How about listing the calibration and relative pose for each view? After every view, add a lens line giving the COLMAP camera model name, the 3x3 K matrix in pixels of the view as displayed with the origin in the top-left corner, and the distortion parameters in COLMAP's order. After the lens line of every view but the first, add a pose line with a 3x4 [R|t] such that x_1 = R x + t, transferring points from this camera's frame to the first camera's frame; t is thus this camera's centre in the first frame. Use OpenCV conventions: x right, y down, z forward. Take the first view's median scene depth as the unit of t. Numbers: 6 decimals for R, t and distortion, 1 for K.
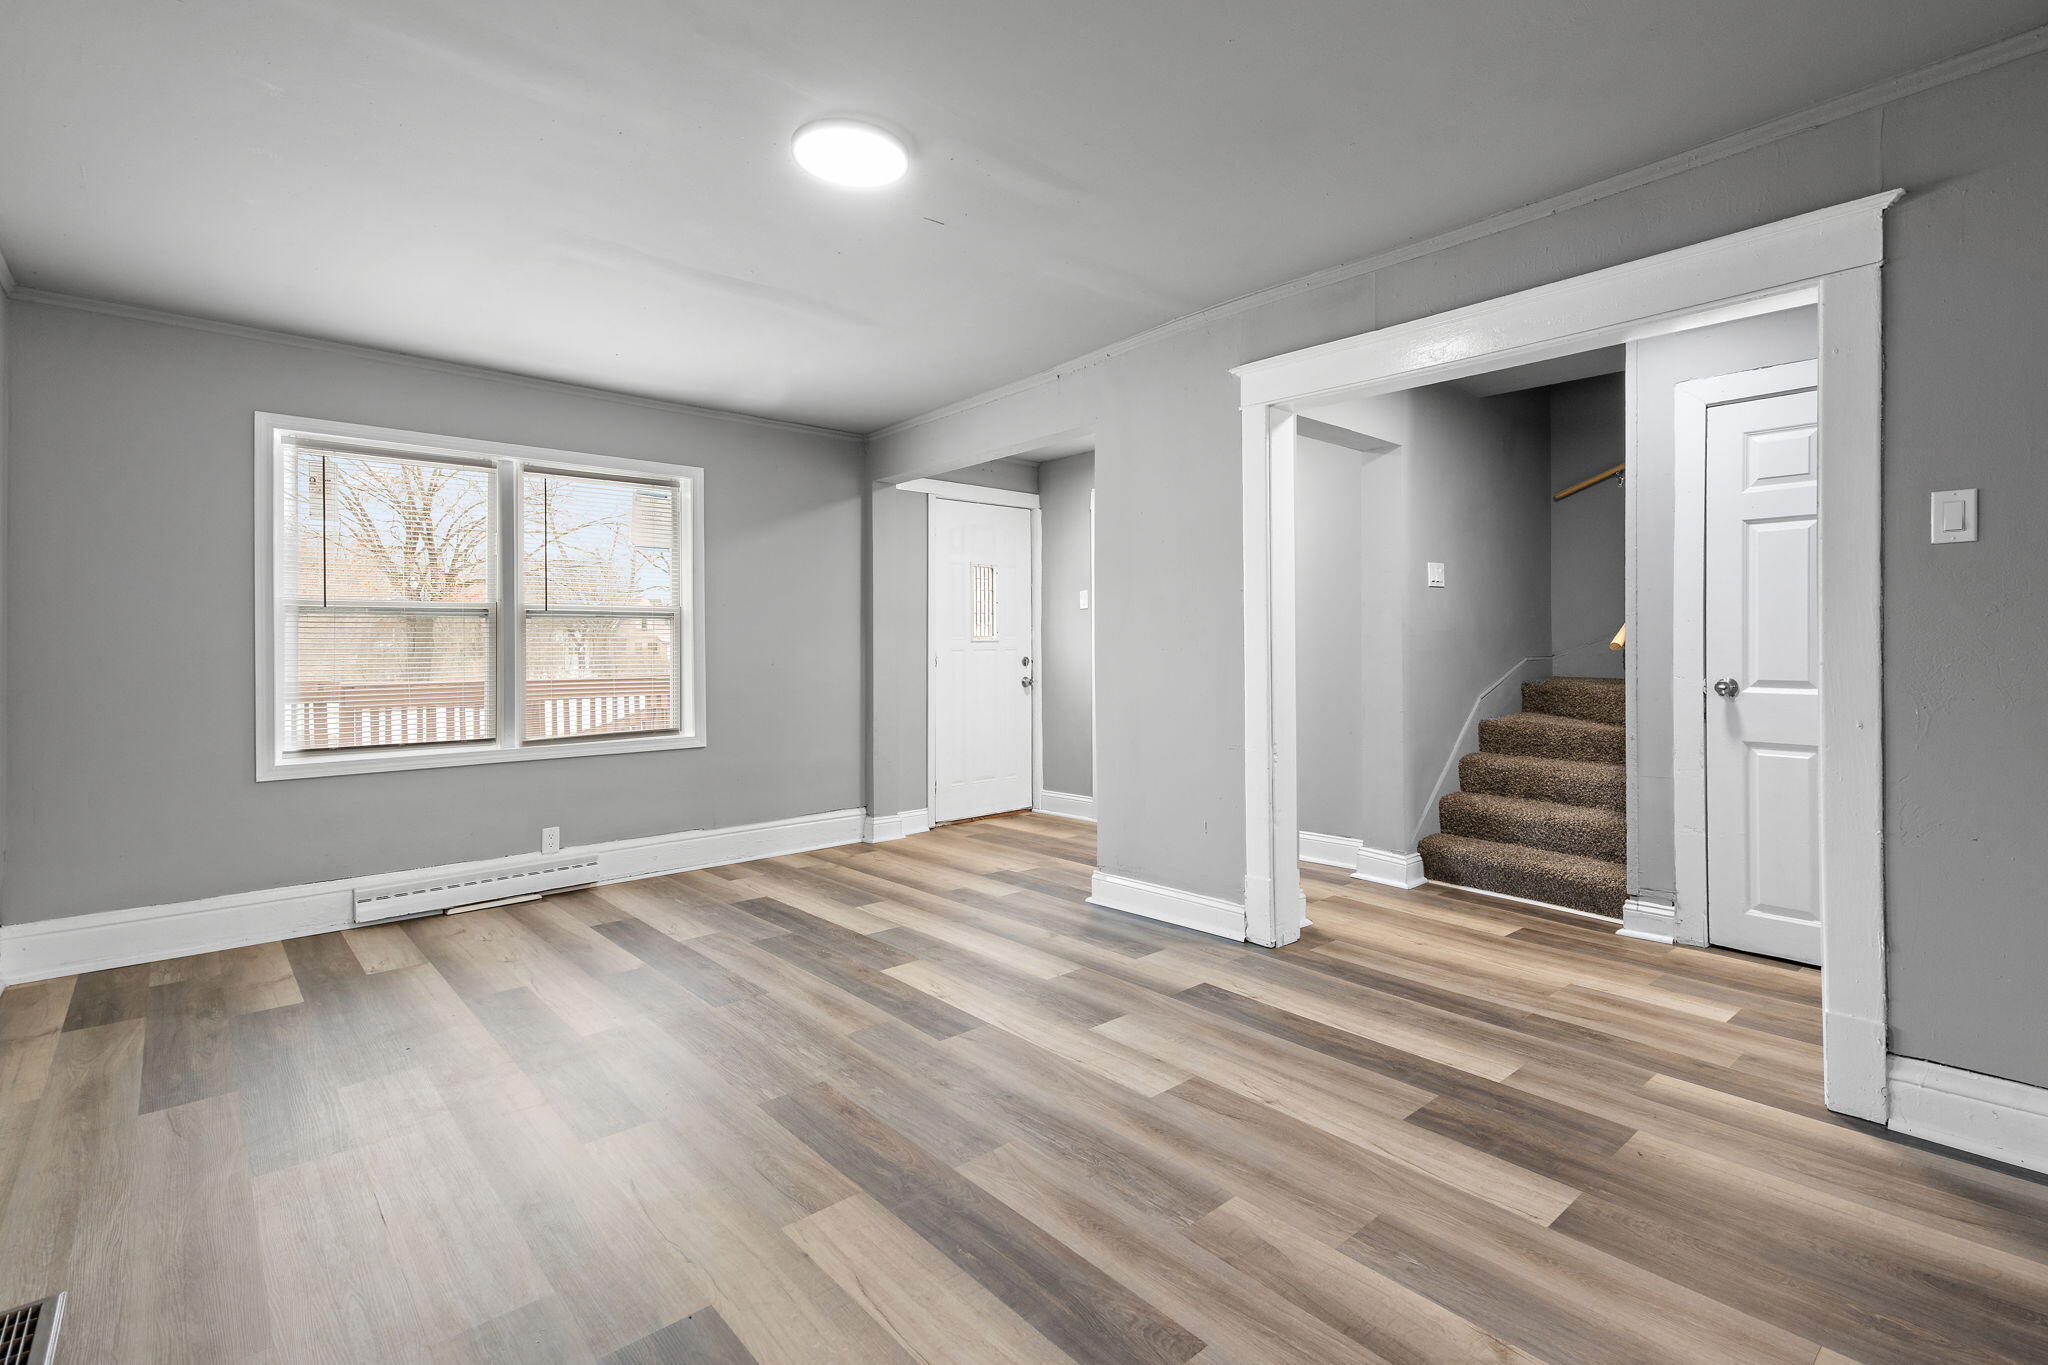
lens RADIAL K [[918.0, 0, 1029.1], [0, 918.0, 652.6], [0, 0, 1]] dist [0.015681, 0.000163]
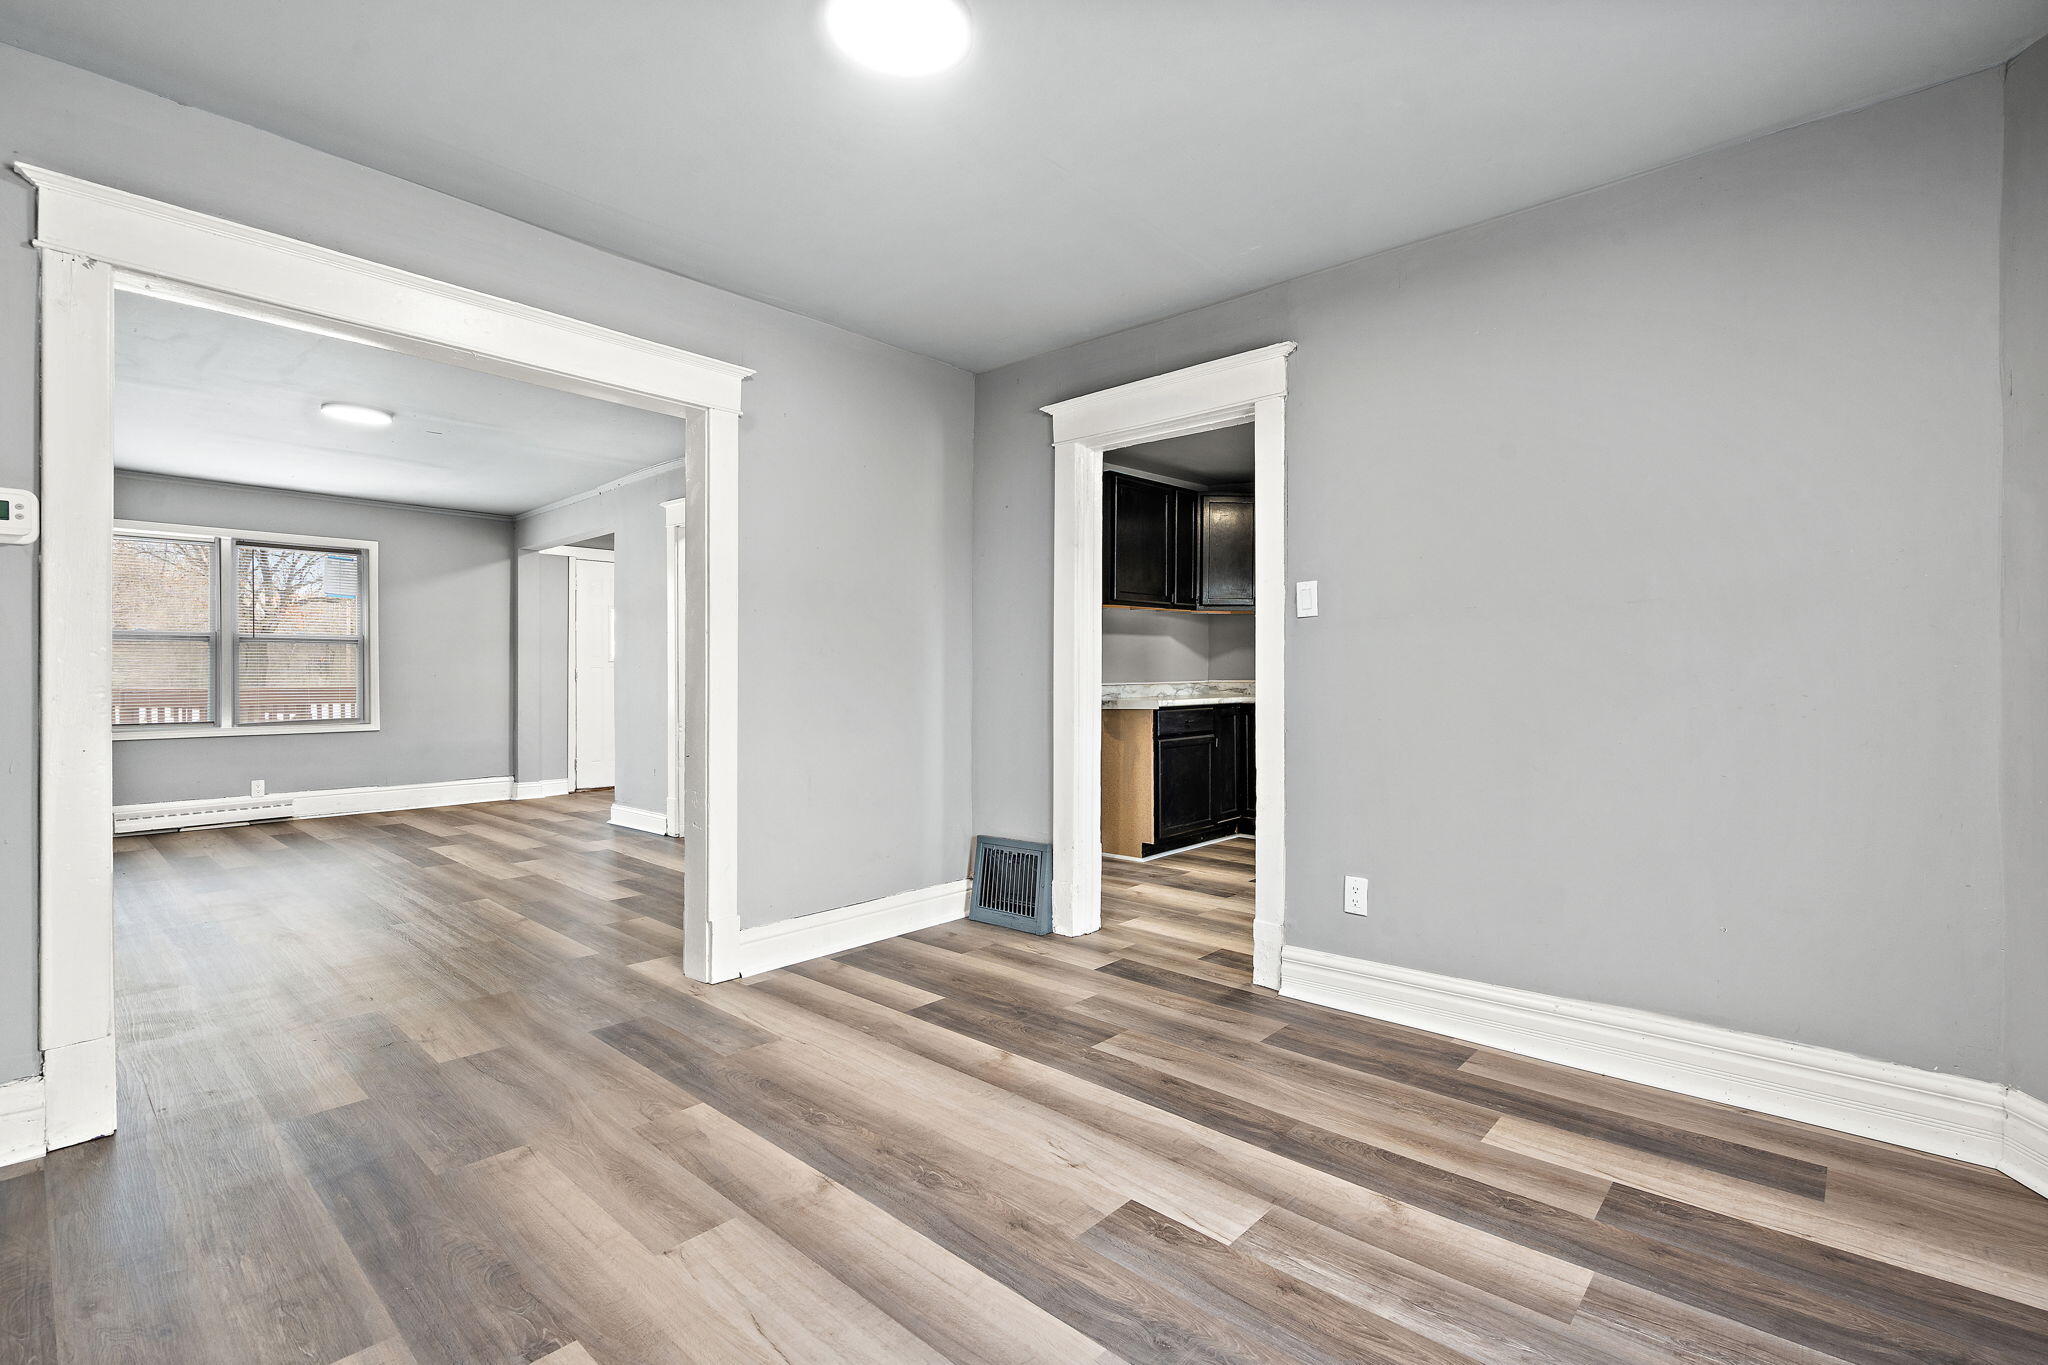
lens RADIAL K [[924.6, 0, 1017.4], [0, 924.6, 672.7], [0, 0, 1]] dist [-0.002491, -0.000730]
pose [[0.995645, 0.008326, 0.092848, 0.512516], [-0.008098, 0.999963, -0.002832, 0.006059], [-0.092869, 0.002067, 0.995676, -0.552912]]
